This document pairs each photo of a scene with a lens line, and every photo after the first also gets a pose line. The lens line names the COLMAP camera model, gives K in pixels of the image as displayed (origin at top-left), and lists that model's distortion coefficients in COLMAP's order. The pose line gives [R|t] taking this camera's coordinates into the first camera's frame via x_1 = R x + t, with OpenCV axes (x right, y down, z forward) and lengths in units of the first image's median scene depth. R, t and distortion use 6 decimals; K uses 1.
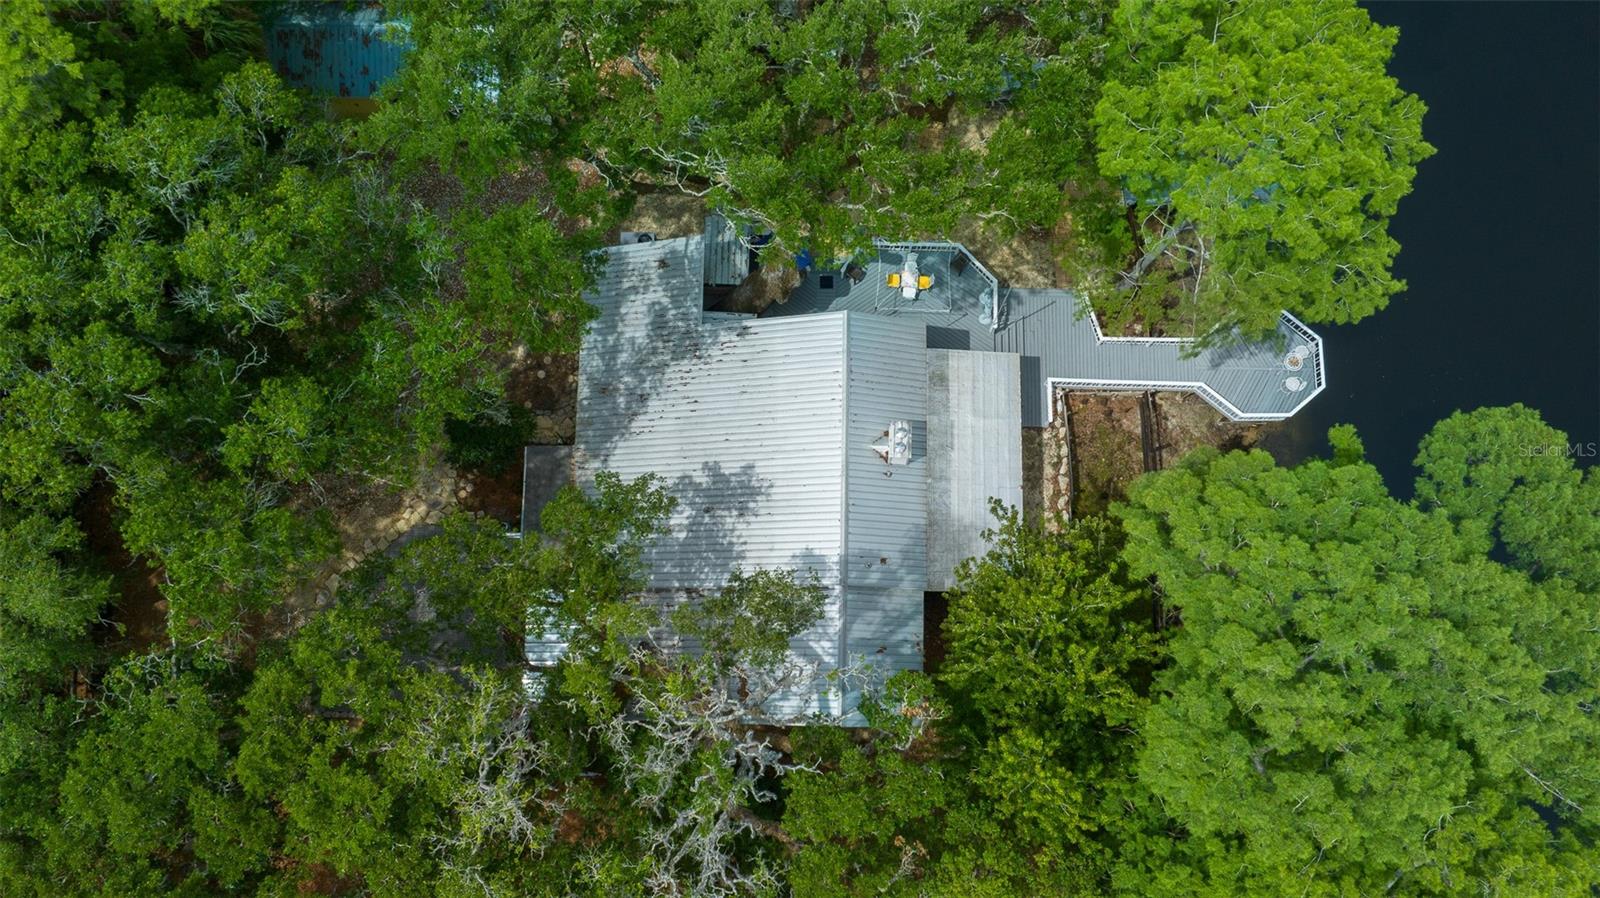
lens RADIAL K [[1222.1, 0, 824.7], [0, 1222.1, 448.4], [0, 0, 1]] dist [-0.031118, 0.000660]
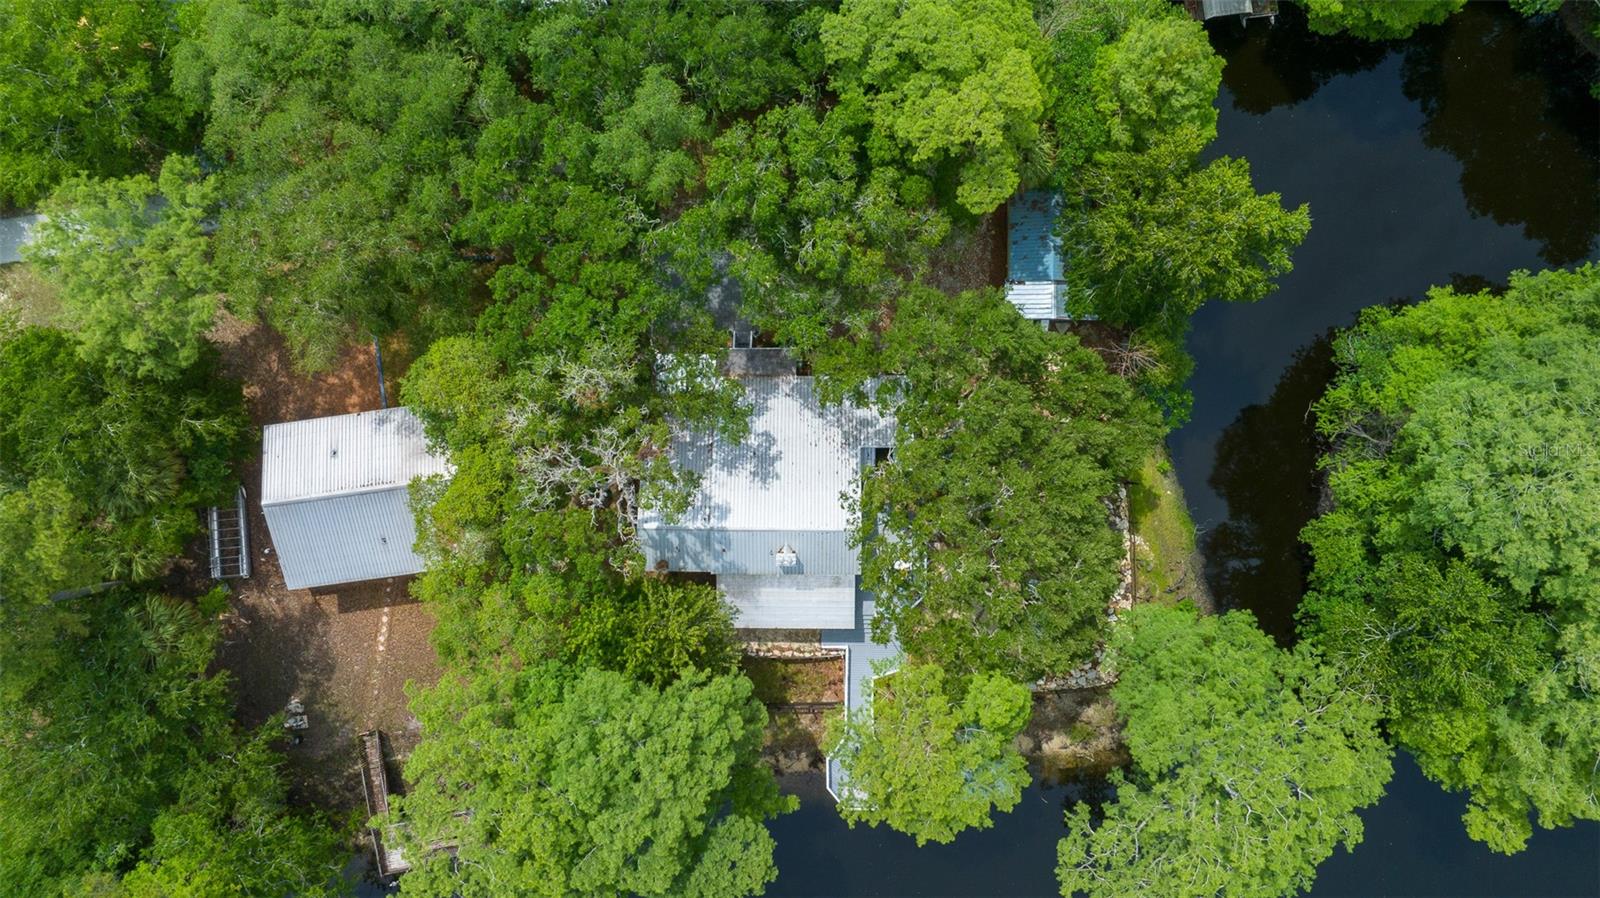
lens RADIAL K [[1222.1, 0, 824.7], [0, 1222.1, 448.4], [0, 0, 1]] dist [-0.031118, 0.000660]
pose [[0.009082, 0.999693, -0.023066, -0.064382], [-0.977839, 0.013704, 0.208907, -0.451677], [0.209159, 0.020657, 0.977663, -0.801126]]
